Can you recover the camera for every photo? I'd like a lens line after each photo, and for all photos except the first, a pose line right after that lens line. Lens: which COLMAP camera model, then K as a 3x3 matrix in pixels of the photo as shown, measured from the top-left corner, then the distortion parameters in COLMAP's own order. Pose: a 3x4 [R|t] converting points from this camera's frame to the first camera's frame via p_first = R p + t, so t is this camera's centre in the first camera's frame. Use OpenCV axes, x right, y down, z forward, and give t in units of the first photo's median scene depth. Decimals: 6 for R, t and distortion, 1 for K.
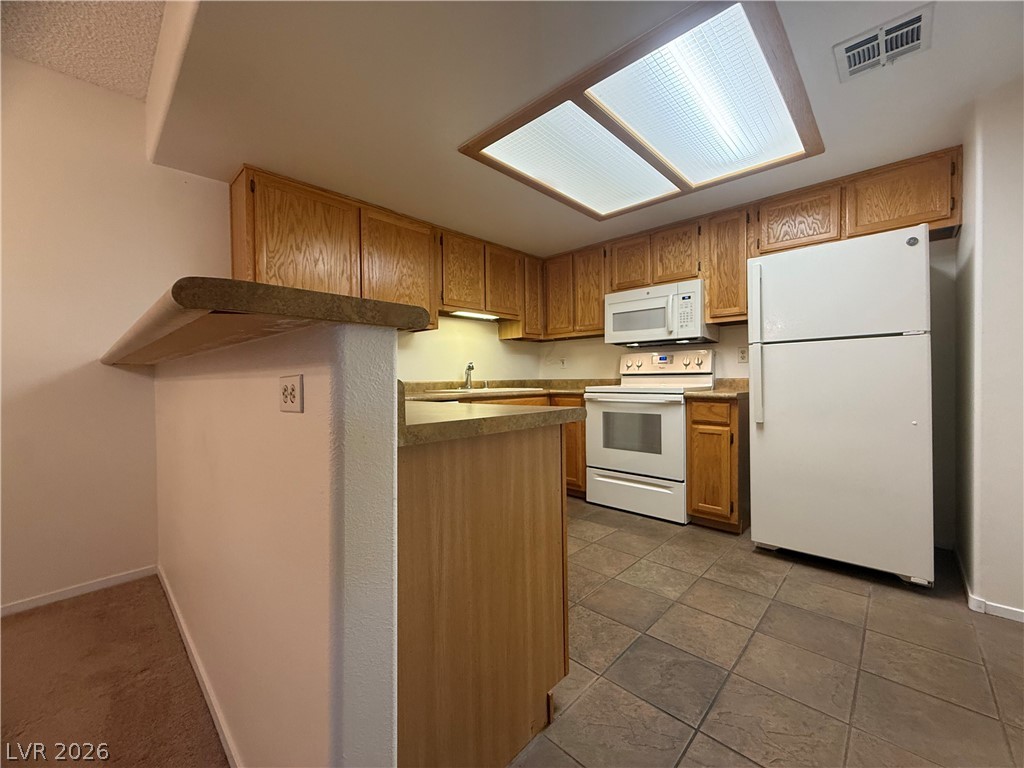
lens RADIAL K [[407.3, 0, 512.0], [0, 407.3, 383.2], [0, 0, 1]] dist [-0.000234, 0.000003]
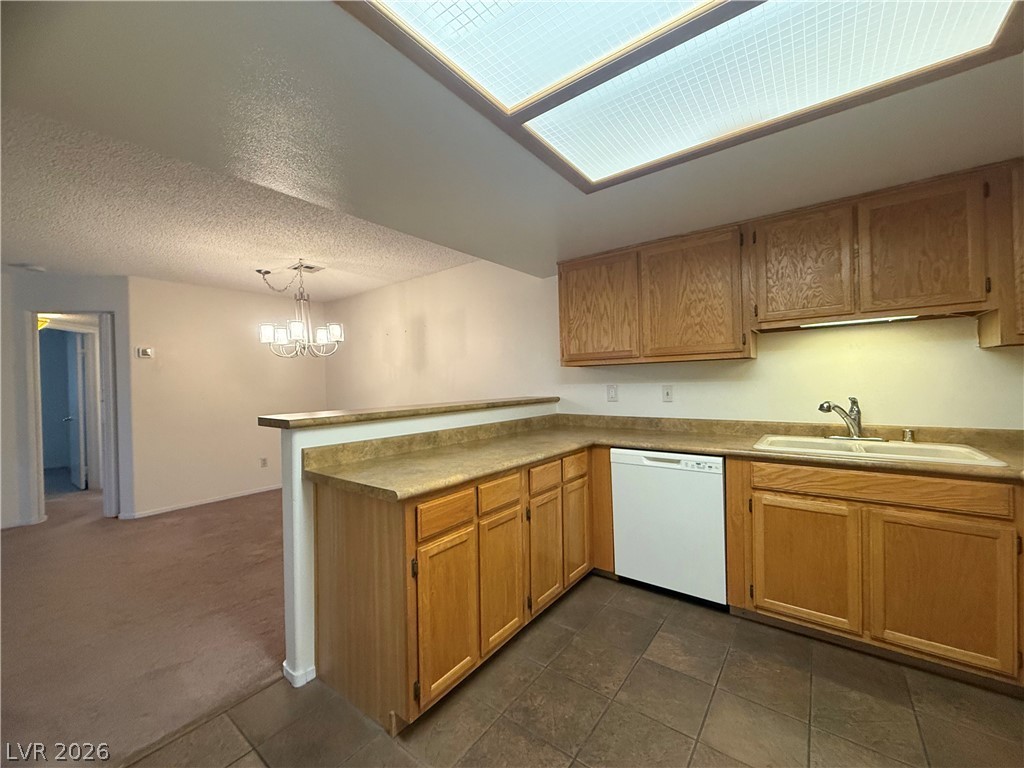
lens RADIAL K [[407.3, 0, 509.6], [0, 407.3, 383.5], [0, 0, 1]] dist [-0.000234, 0.000003]
pose [[0.113807, 0.013095, -0.993417, 0.603895], [0.007973, 0.999869, 0.014093, -0.113574], [0.993471, -0.009525, 0.113687, 0.546451]]
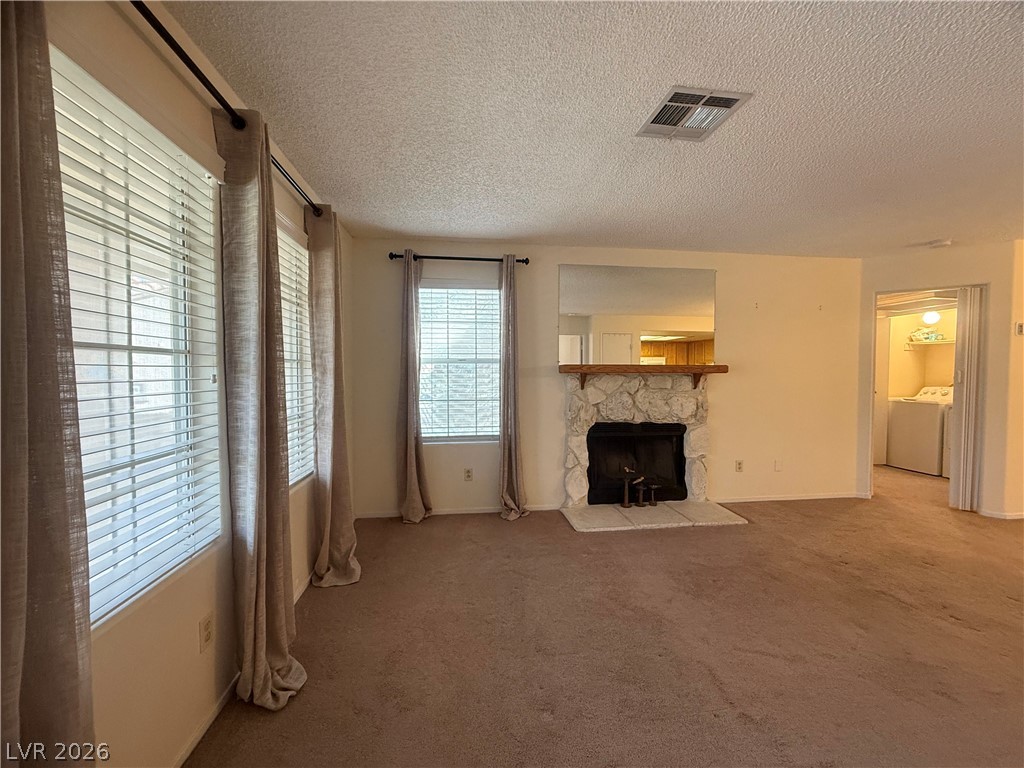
lens RADIAL K [[407.3, 0, 510.3], [0, 407.3, 383.1], [0, 0, 1]] dist [-0.000234, 0.000003]
pose [[-0.629986, 0.034020, -0.775861, 0.991953], [-0.005495, 0.998820, 0.048258, -0.098766], [0.776587, 0.034665, -0.629055, -1.152502]]
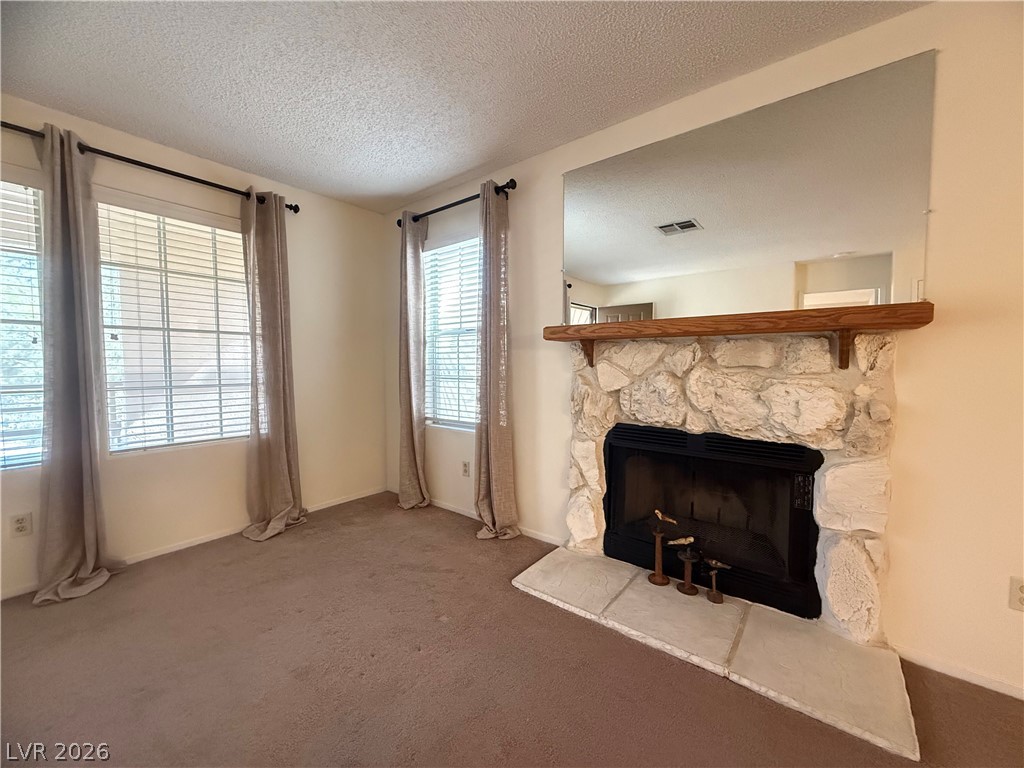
lens RADIAL K [[407.3, 0, 510.0], [0, 407.3, 382.4], [0, 0, 1]] dist [-0.000234, 0.000003]
pose [[-0.995839, 0.018515, -0.089235, -0.025070], [0.012583, 0.997701, 0.066587, -0.036020], [0.090263, 0.065188, -0.993782, -0.990649]]
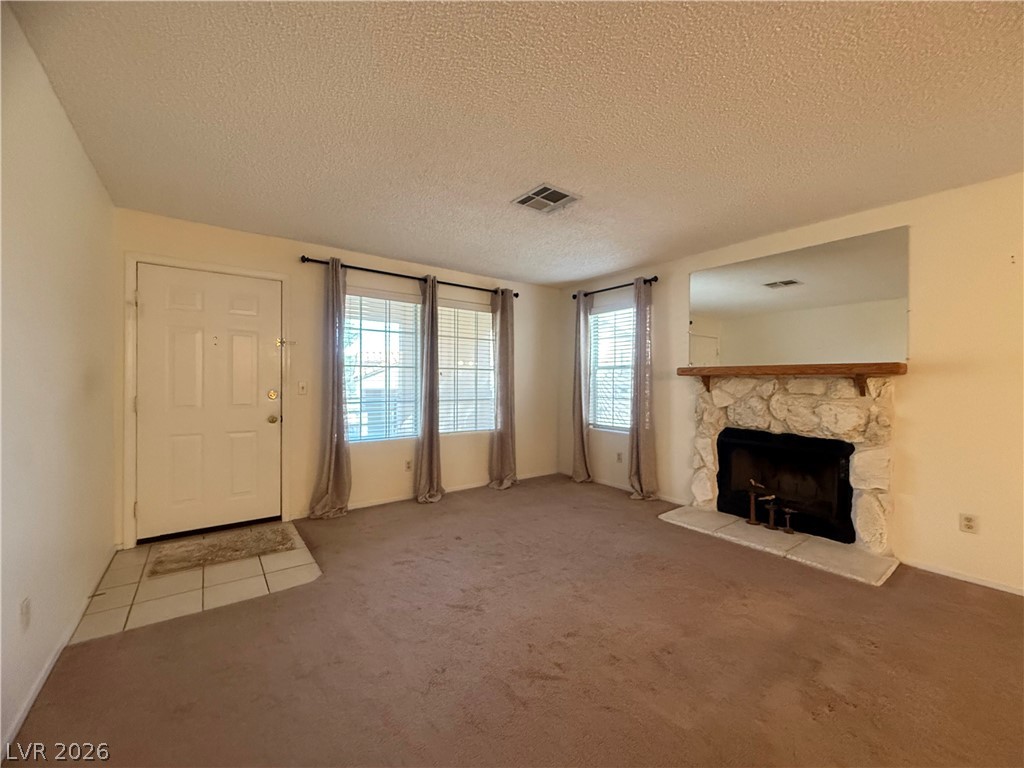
lens RADIAL K [[407.3, 0, 513.1], [0, 407.3, 383.9], [0, 0, 1]] dist [-0.000234, 0.000003]
pose [[-0.985838, 0.007633, 0.167524, 0.159142], [0.011334, 0.999712, 0.021144, -0.075941], [-0.167315, 0.022743, -0.985641, -0.322016]]
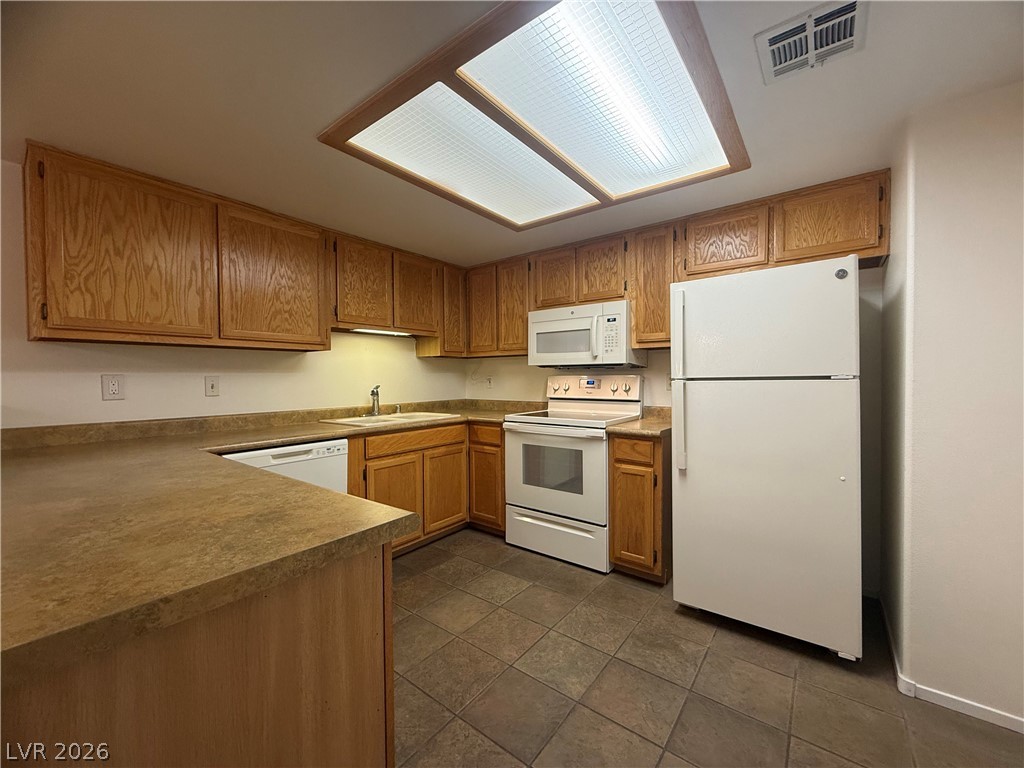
lens RADIAL K [[407.3, 0, 509.5], [0, 407.3, 384.2], [0, 0, 1]] dist [-0.000234, 0.000003]
pose [[0.994813, 0.002529, 0.101688, 0.122070], [-0.002675, 0.999996, 0.001297, -0.074530], [-0.101685, -0.001562, 0.994815, 0.133316]]
